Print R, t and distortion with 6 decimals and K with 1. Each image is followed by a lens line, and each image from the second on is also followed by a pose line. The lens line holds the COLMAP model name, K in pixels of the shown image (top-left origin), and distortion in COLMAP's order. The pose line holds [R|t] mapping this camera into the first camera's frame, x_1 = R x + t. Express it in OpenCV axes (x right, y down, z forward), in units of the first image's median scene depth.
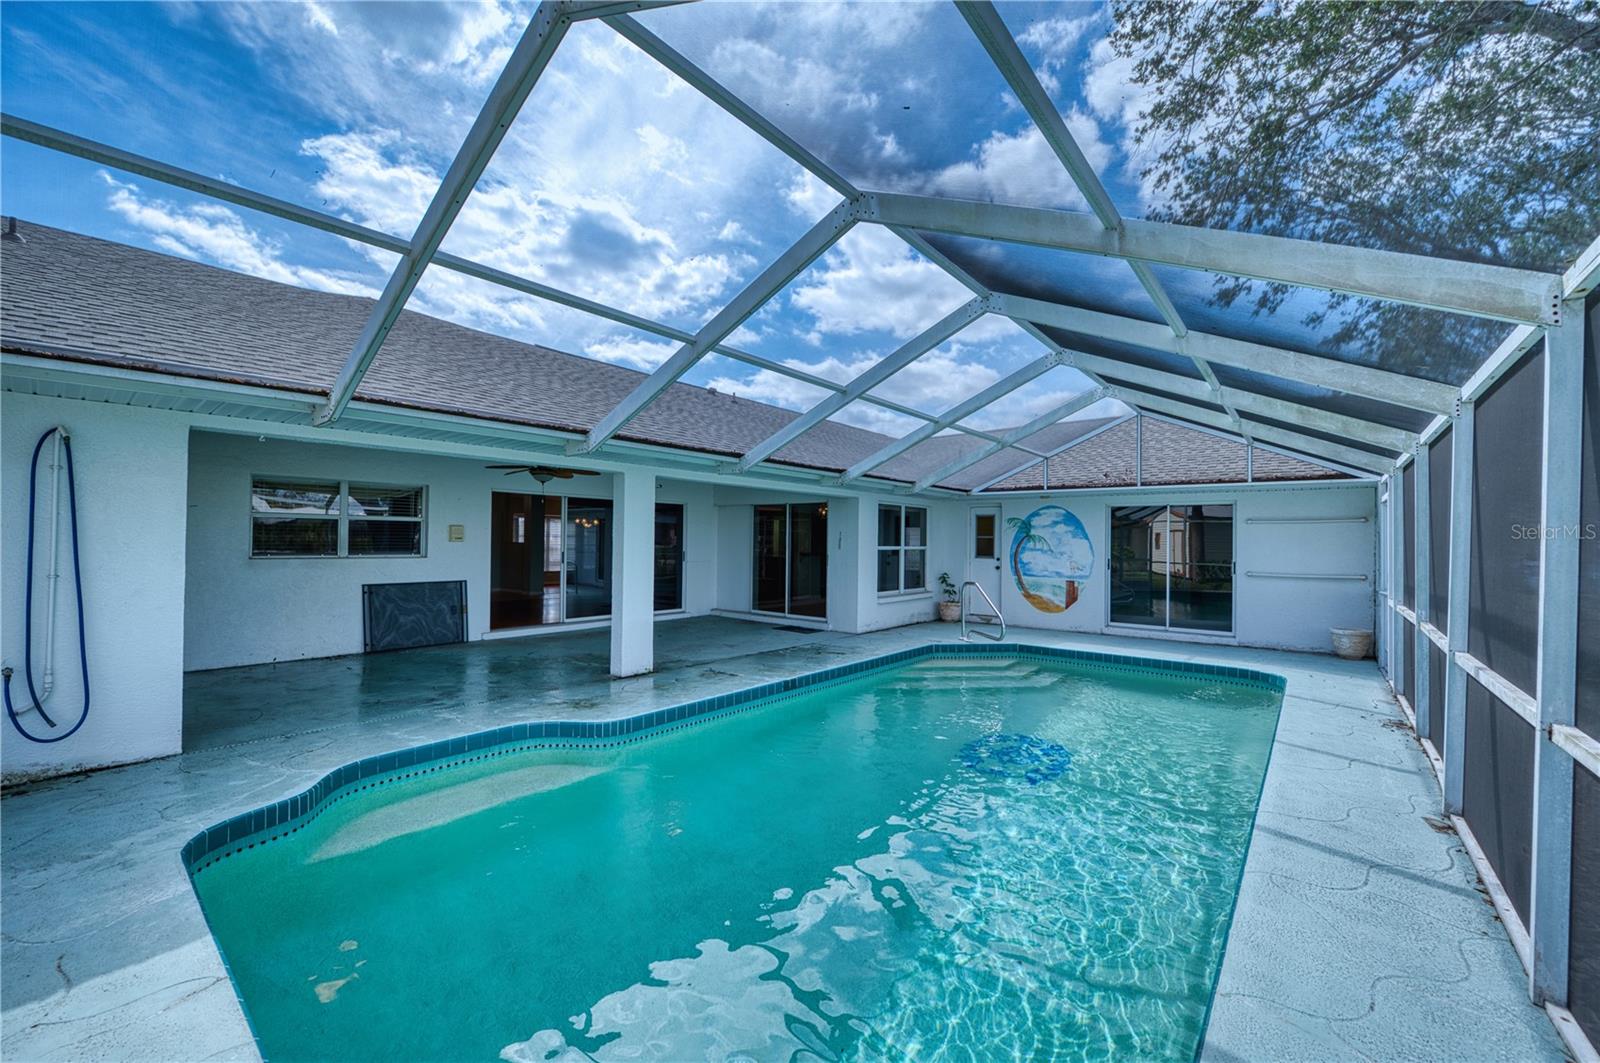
lens RADIAL K [[632.7, 0, 800.0], [0, 632.7, 531.5], [0, 0, 1]] dist [0.000124, 0.000031]
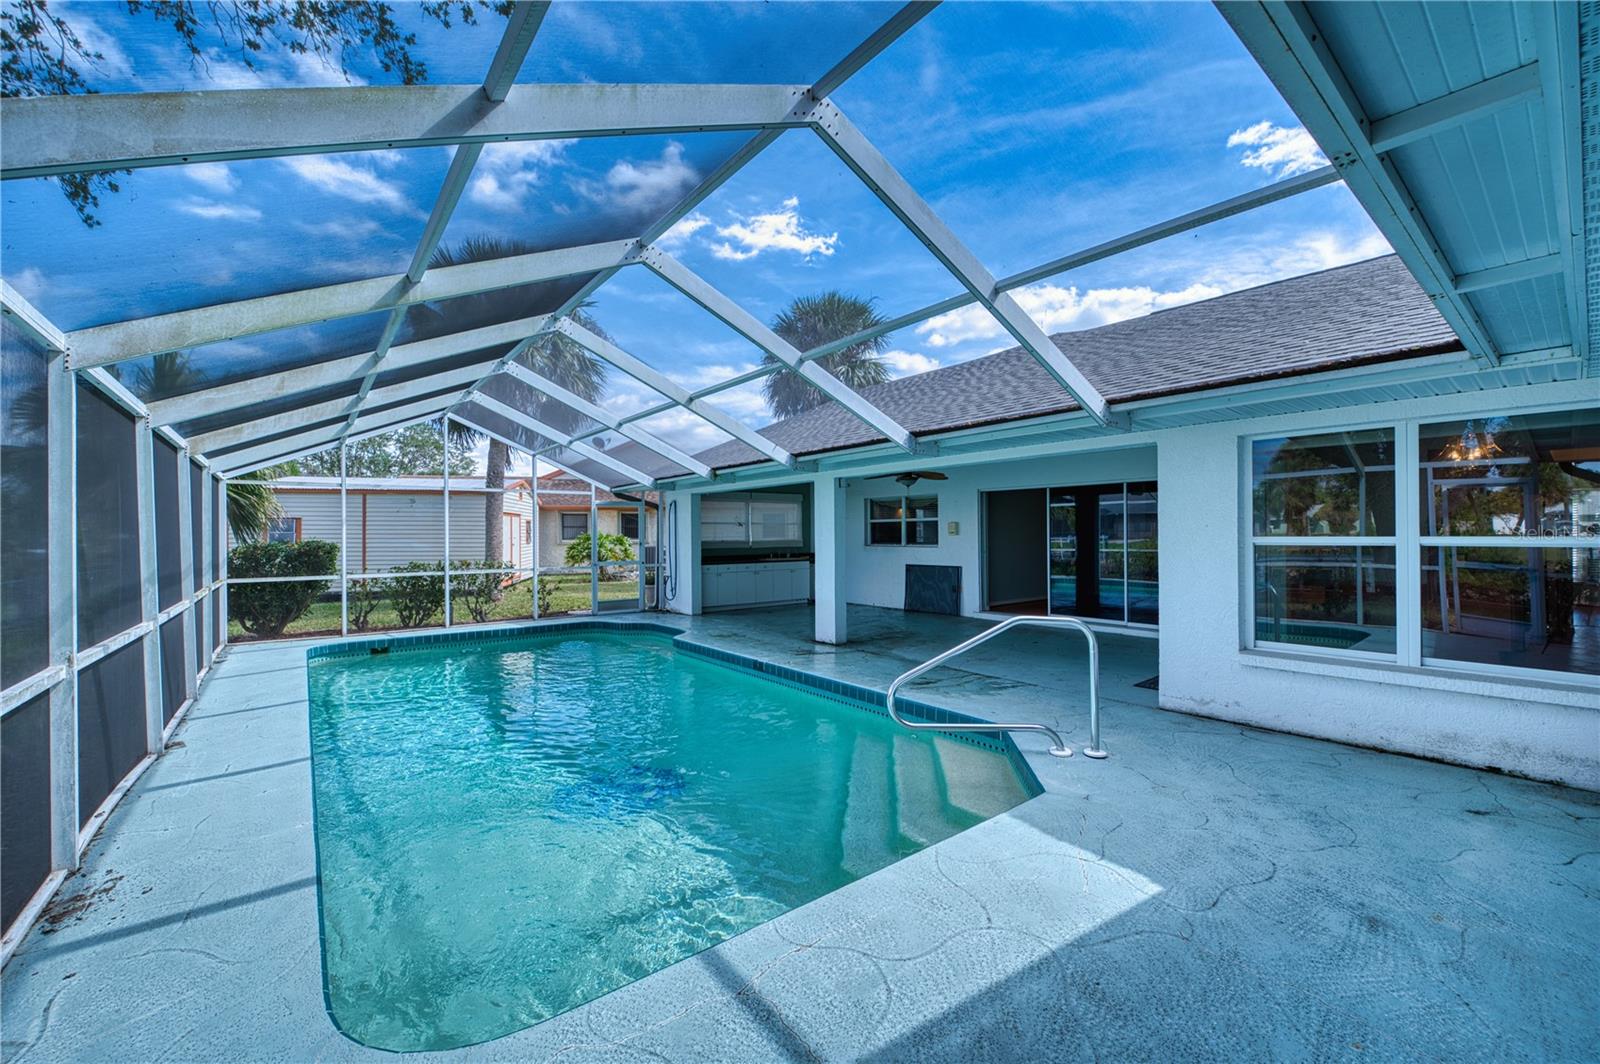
lens RADIAL K [[635.8, 0, 800.0], [0, 635.8, 532.0], [0, 0, 1]] dist [-0.042186, 0.000088]
pose [[-0.211112, -0.014145, -0.977360, 0.839783], [0.020574, 0.999609, -0.018911, 0.029588], [0.977245, -0.024100, -0.210738, 1.063973]]
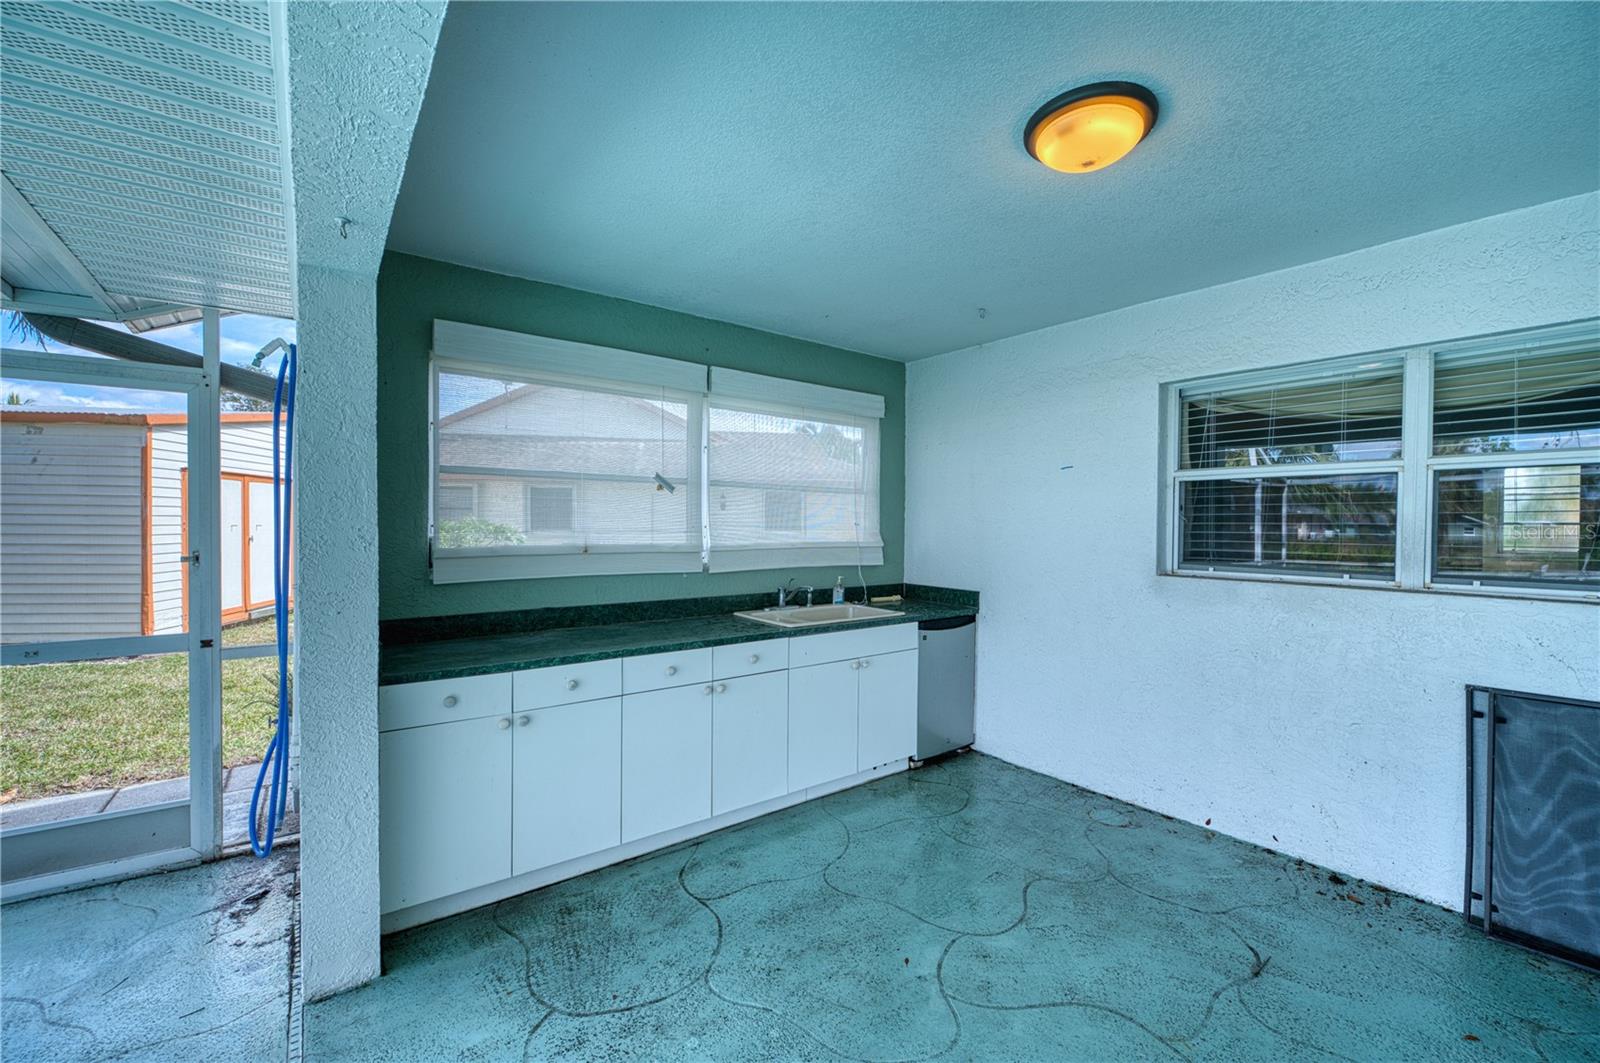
lens RADIAL K [[651.7, 0, 800.0], [0, 651.7, 531.5], [0, 0, 1]] dist [0.000125, 0.000020]
pose [[-0.218597, -0.003828, -0.975808, -0.317382], [0.006949, 0.999961, -0.005480, 0.010365], [0.975791, -0.007979, -0.218561, 0.754956]]
